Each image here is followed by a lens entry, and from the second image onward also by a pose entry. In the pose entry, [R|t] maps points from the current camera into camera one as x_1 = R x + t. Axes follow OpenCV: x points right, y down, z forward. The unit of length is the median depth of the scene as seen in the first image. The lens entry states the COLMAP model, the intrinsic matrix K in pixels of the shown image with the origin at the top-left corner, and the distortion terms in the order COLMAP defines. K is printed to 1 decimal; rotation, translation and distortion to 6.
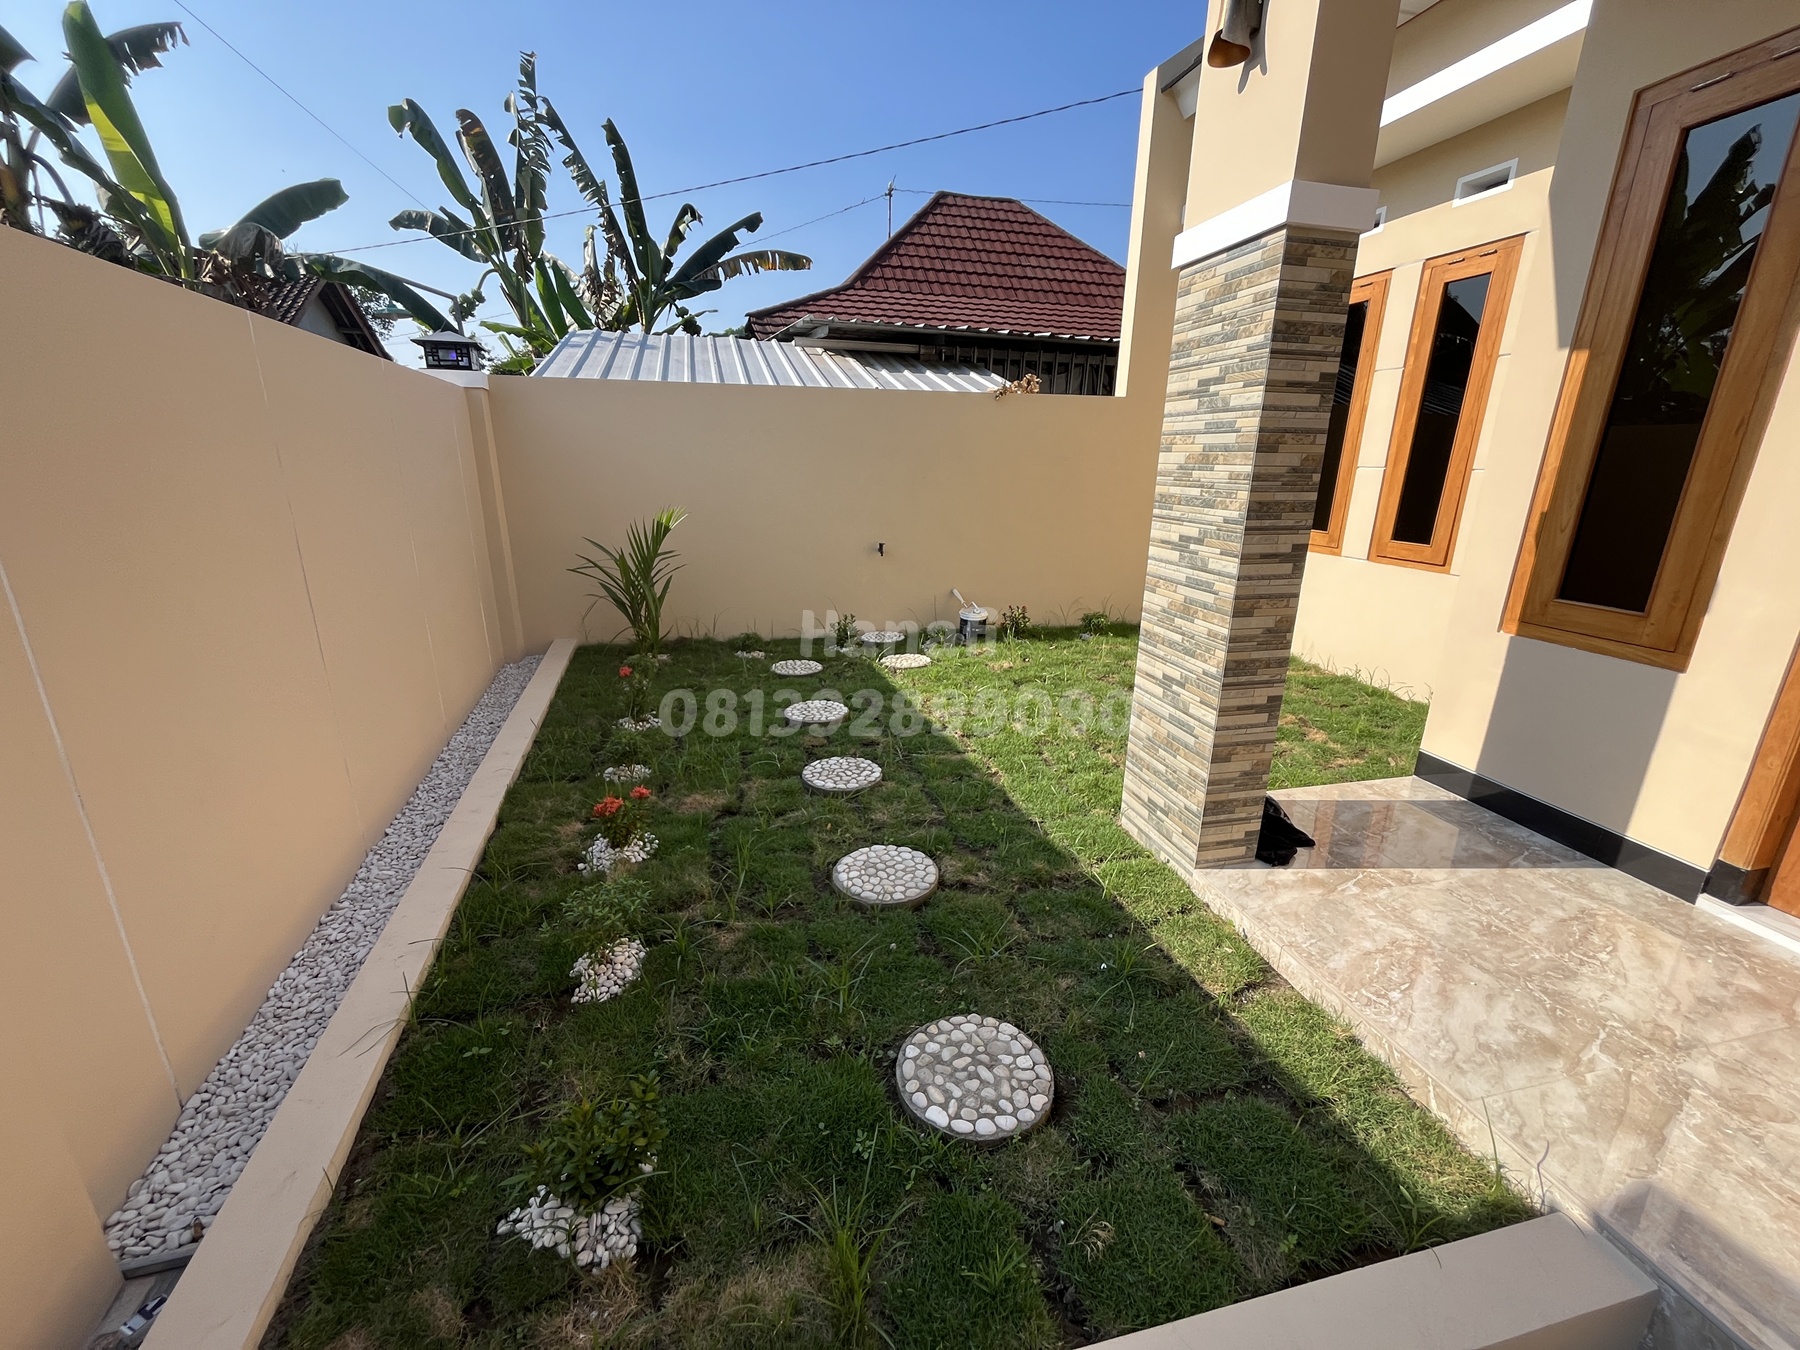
lens RADIAL K [[730.7, 0, 893.5], [0, 730.7, 673.2], [0, 0, 1]] dist [-0.003225, 0.000562]
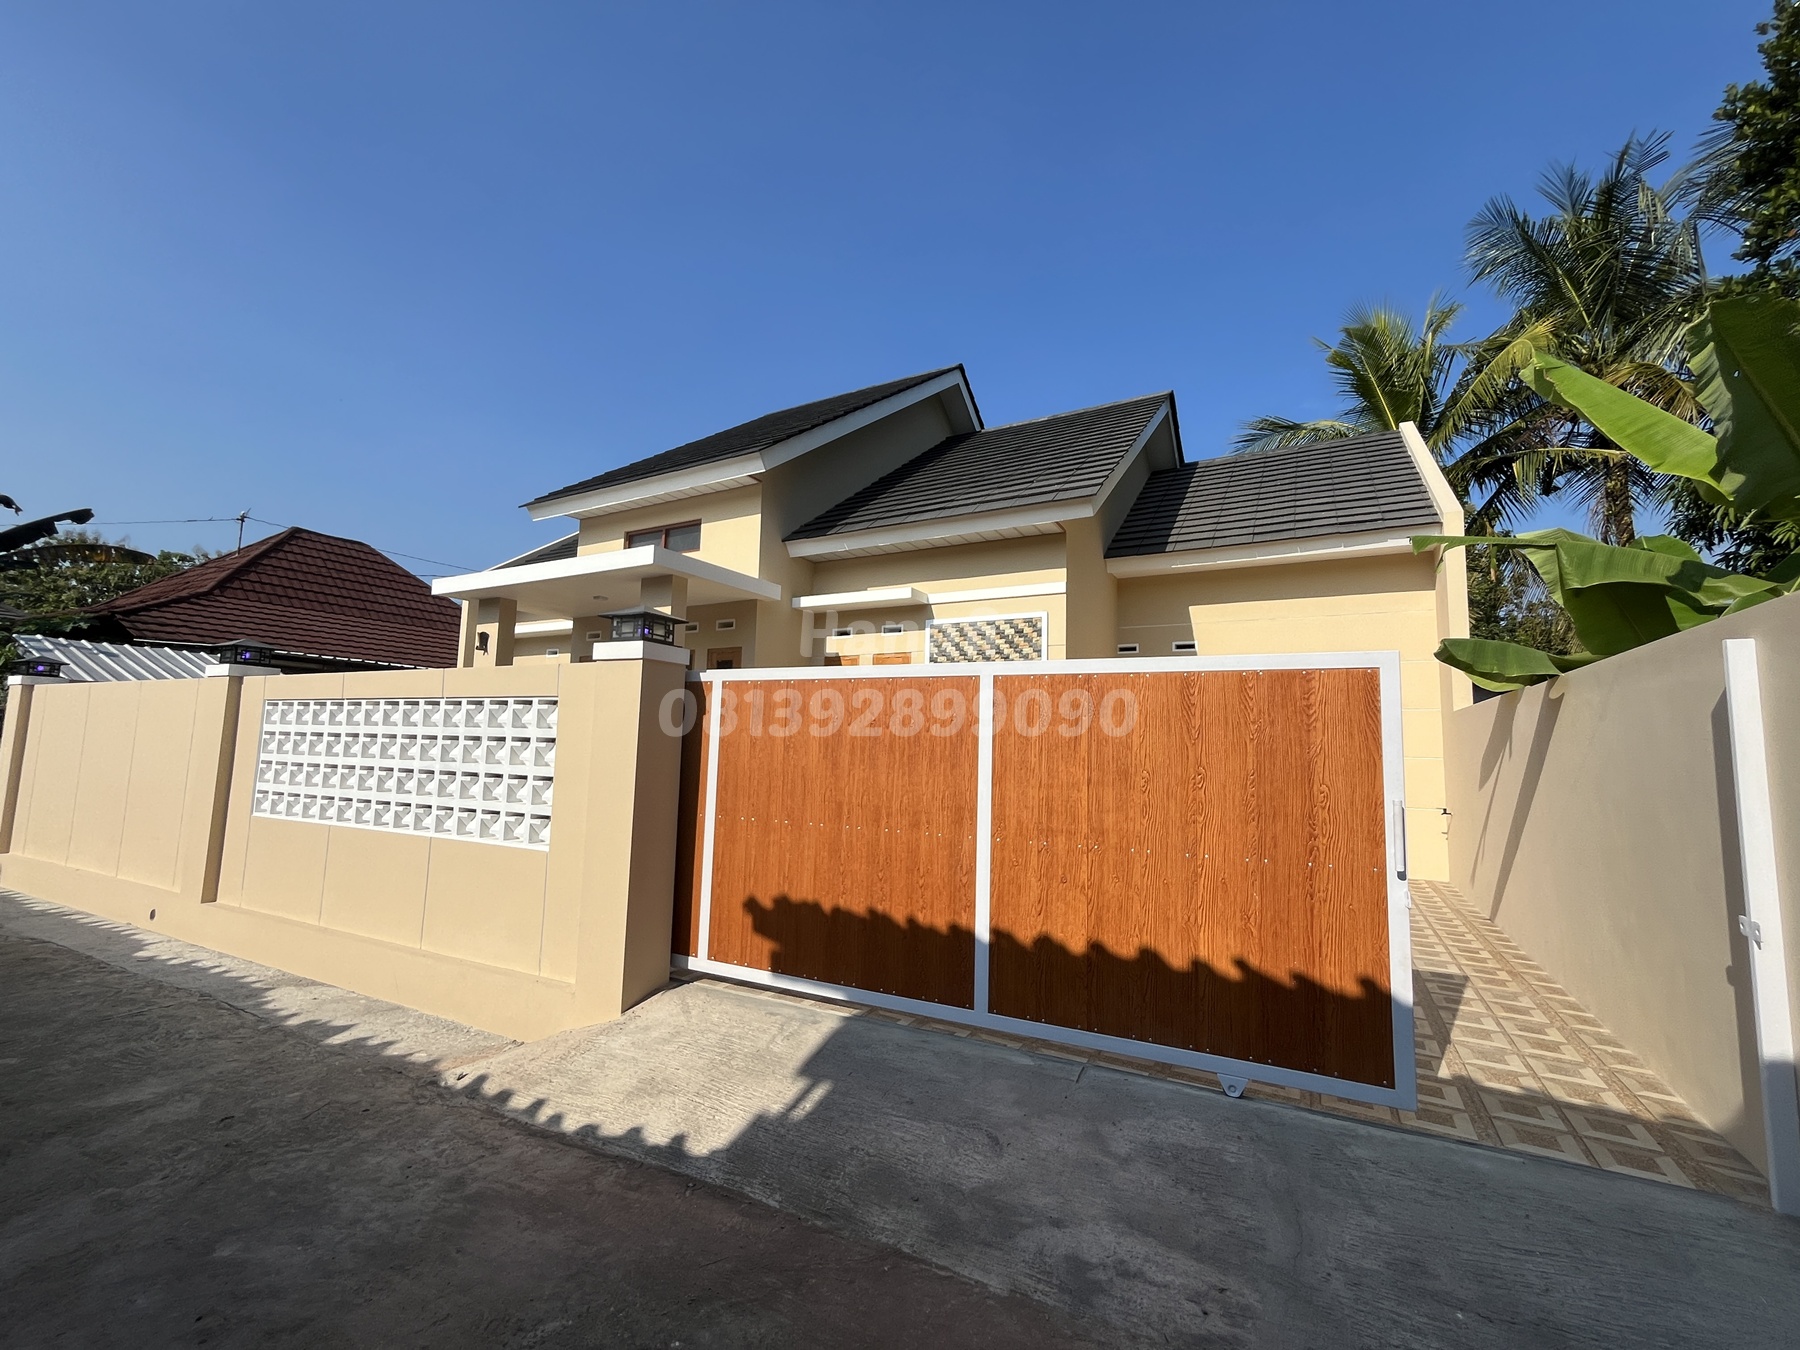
lens RADIAL K [[730.7, 0, 895.1], [0, 730.7, 677.2], [0, 0, 1]] dist [-0.003225, 0.000562]
pose [[0.677530, 0.074240, 0.731739, -0.146960], [0.191933, 0.942573, -0.273345, 0.141361], [-0.710010, 0.325645, 0.624373, -0.478376]]
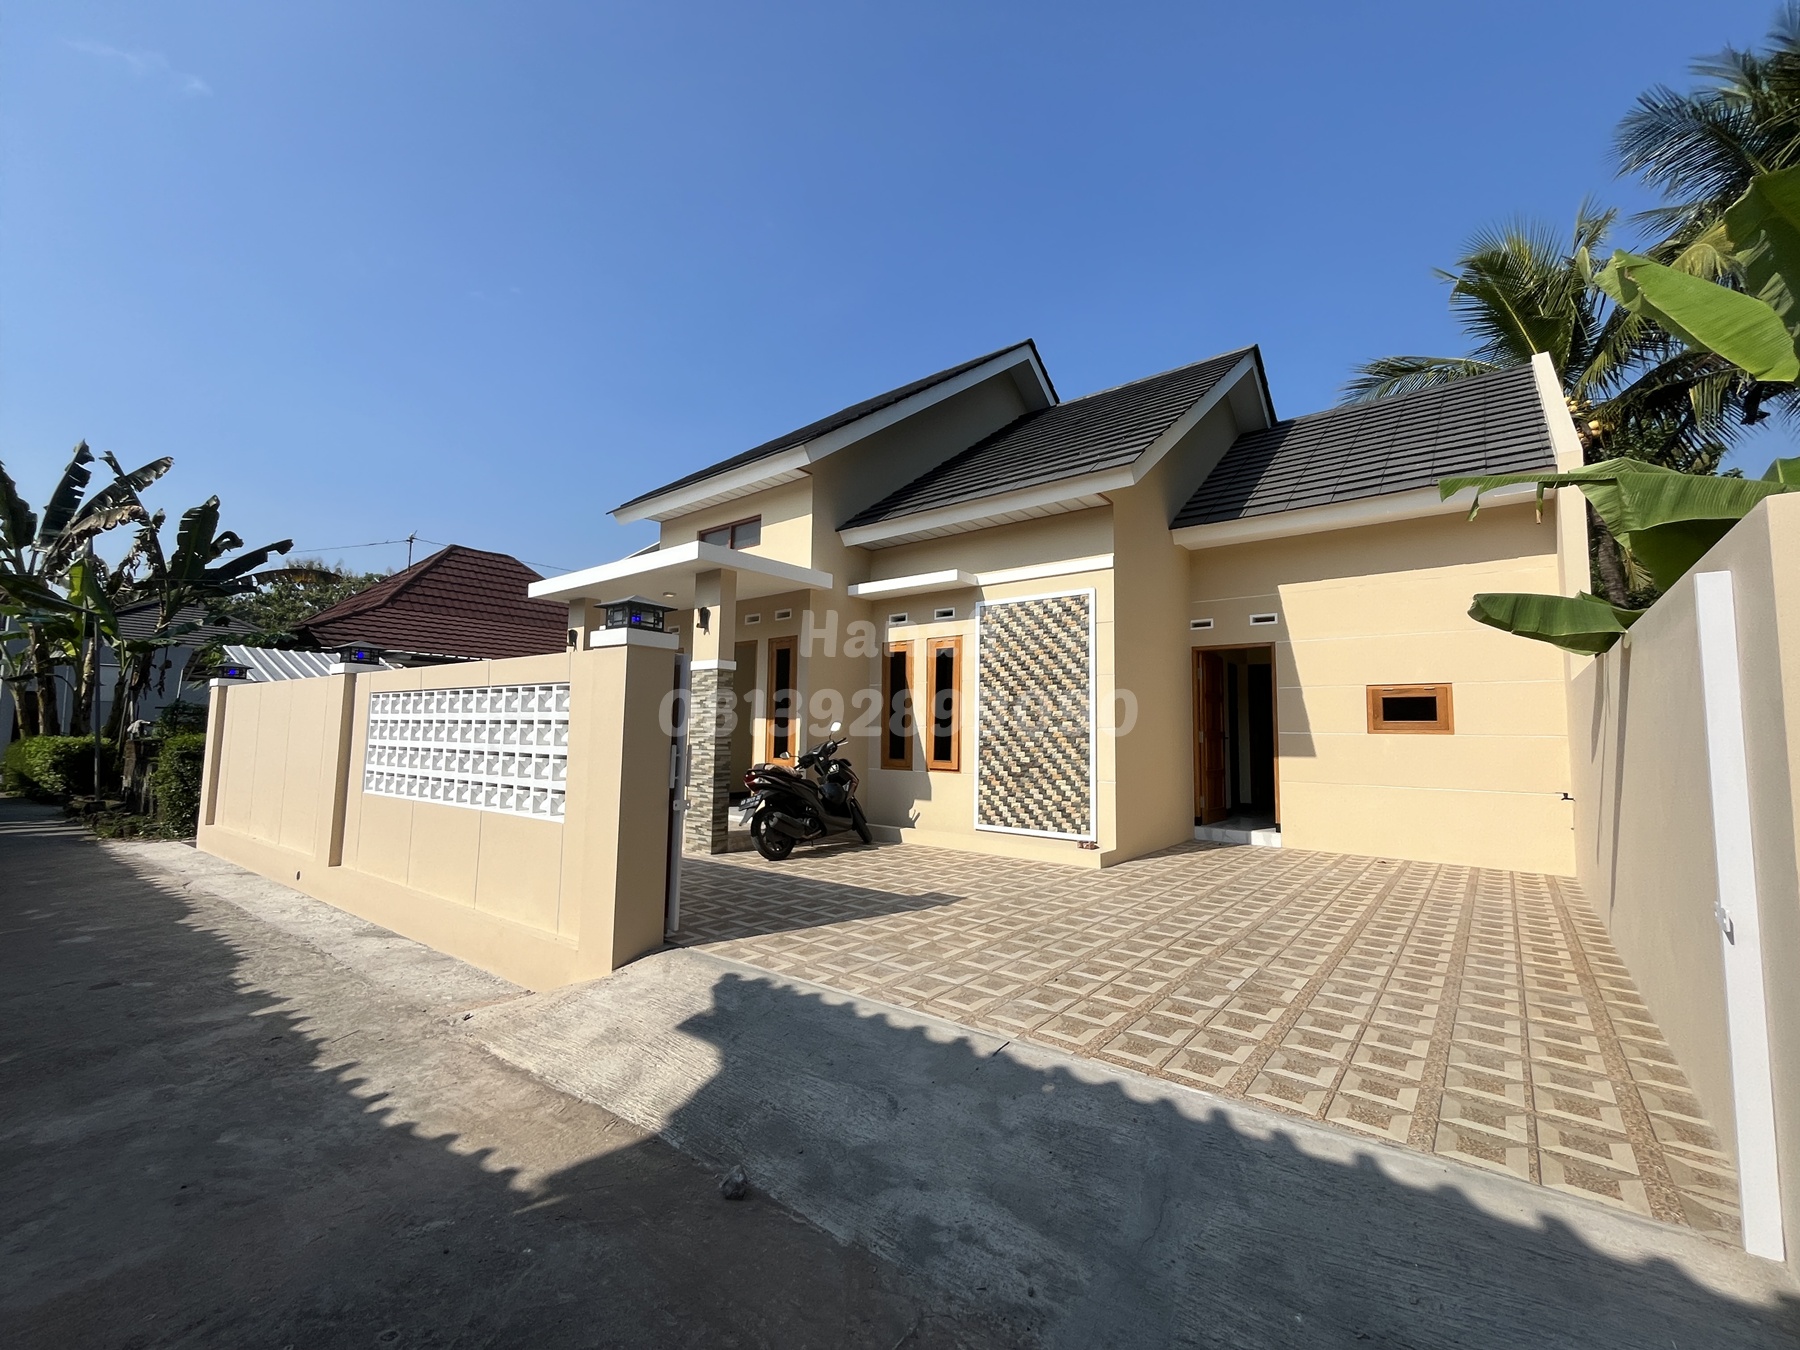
lens RADIAL K [[730.7, 0, 895.0], [0, 730.7, 677.1], [0, 0, 1]] dist [-0.003225, 0.000562]
pose [[0.795998, 0.046601, 0.603502, -0.104113], [0.166015, 0.941991, -0.291706, 0.157558], [-0.582088, 0.332388, 0.742086, -0.518224]]
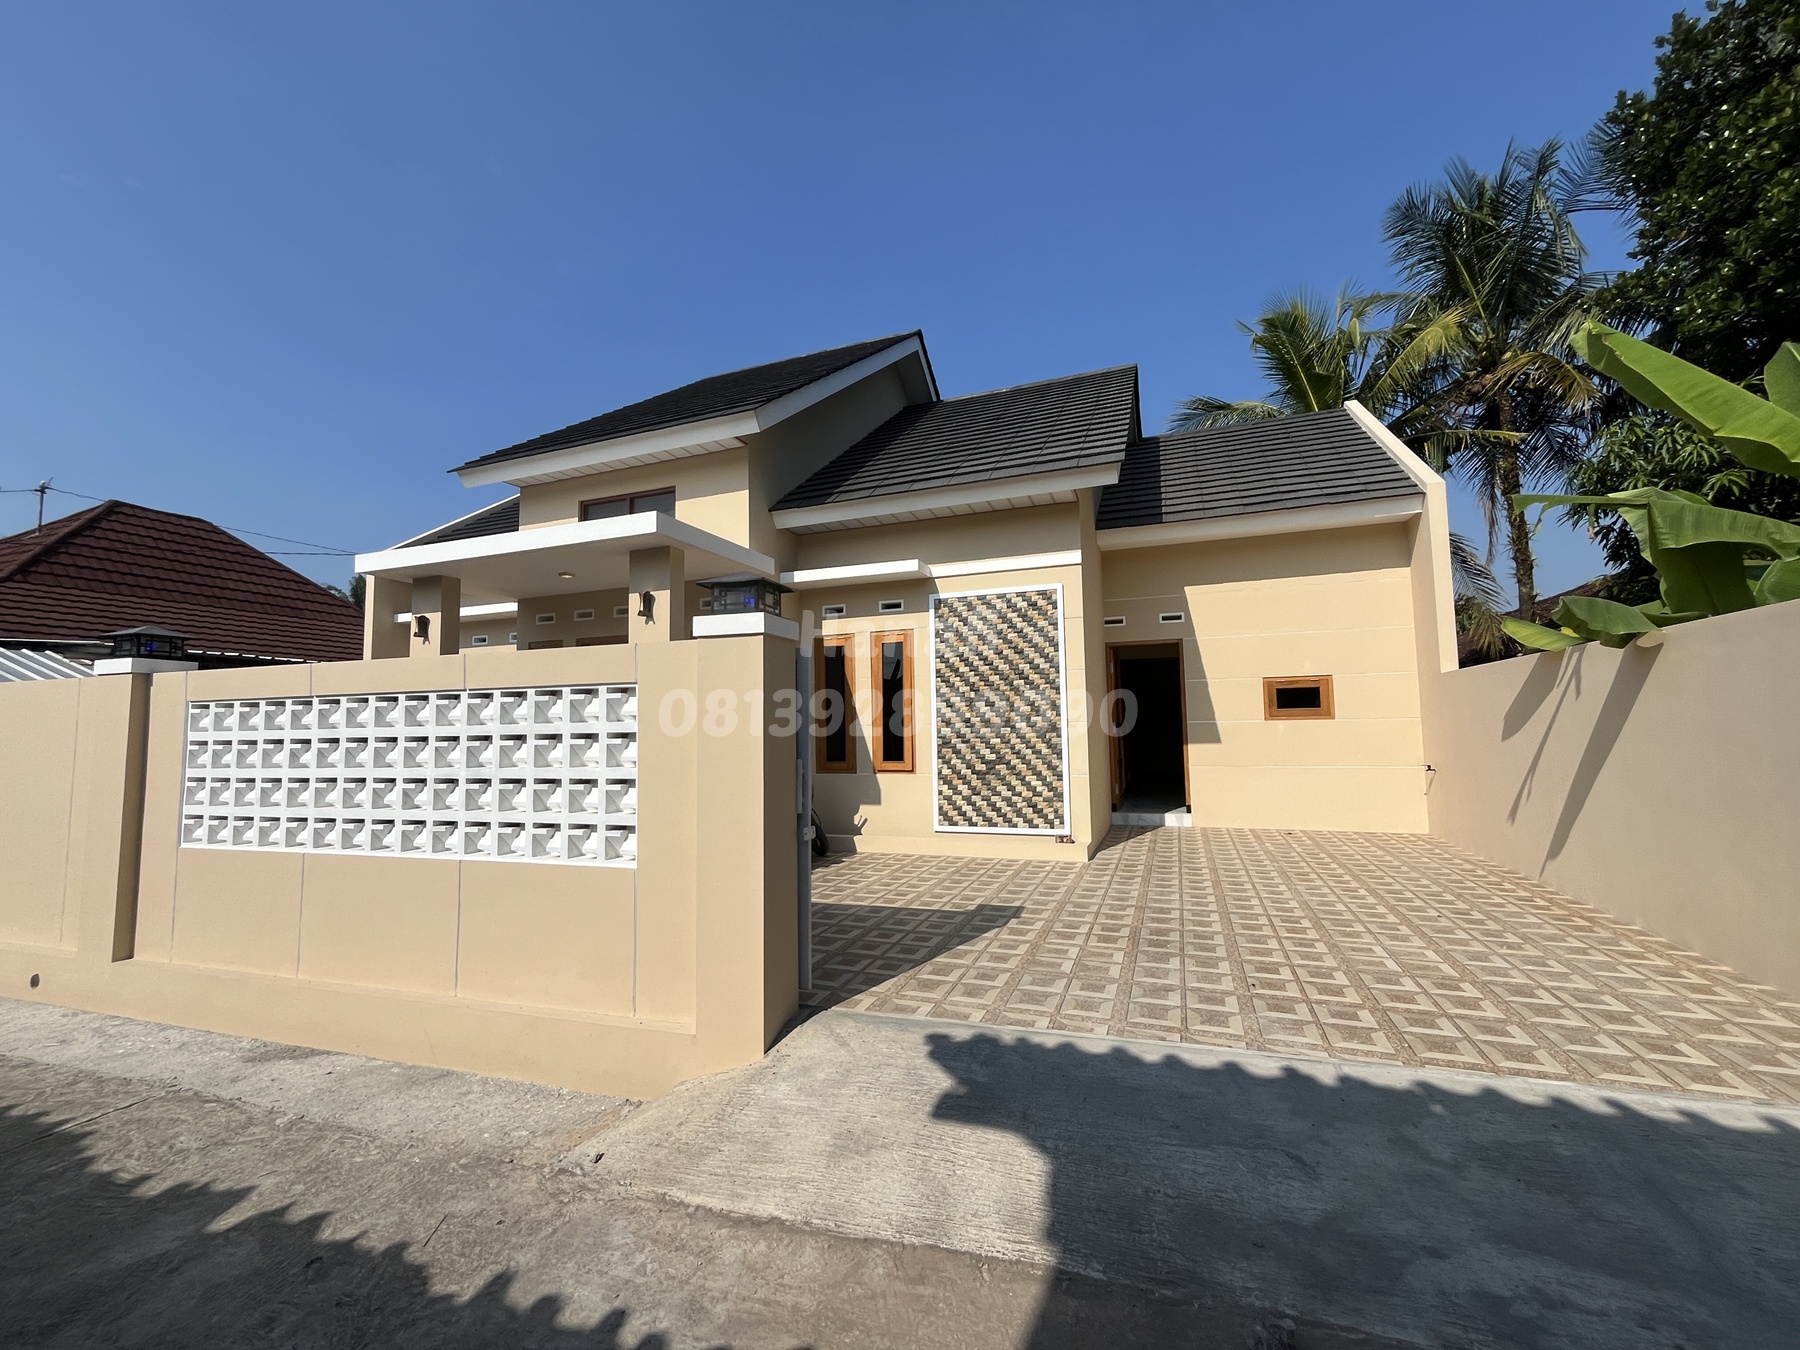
lens RADIAL K [[730.7, 0, 894.4], [0, 730.7, 675.0], [0, 0, 1]] dist [-0.003225, 0.000562]
pose [[0.561726, 0.039372, 0.826386, -0.176588], [0.256797, 0.941233, -0.219398, 0.116199], [-0.786460, 0.335455, 0.518604, -0.393133]]
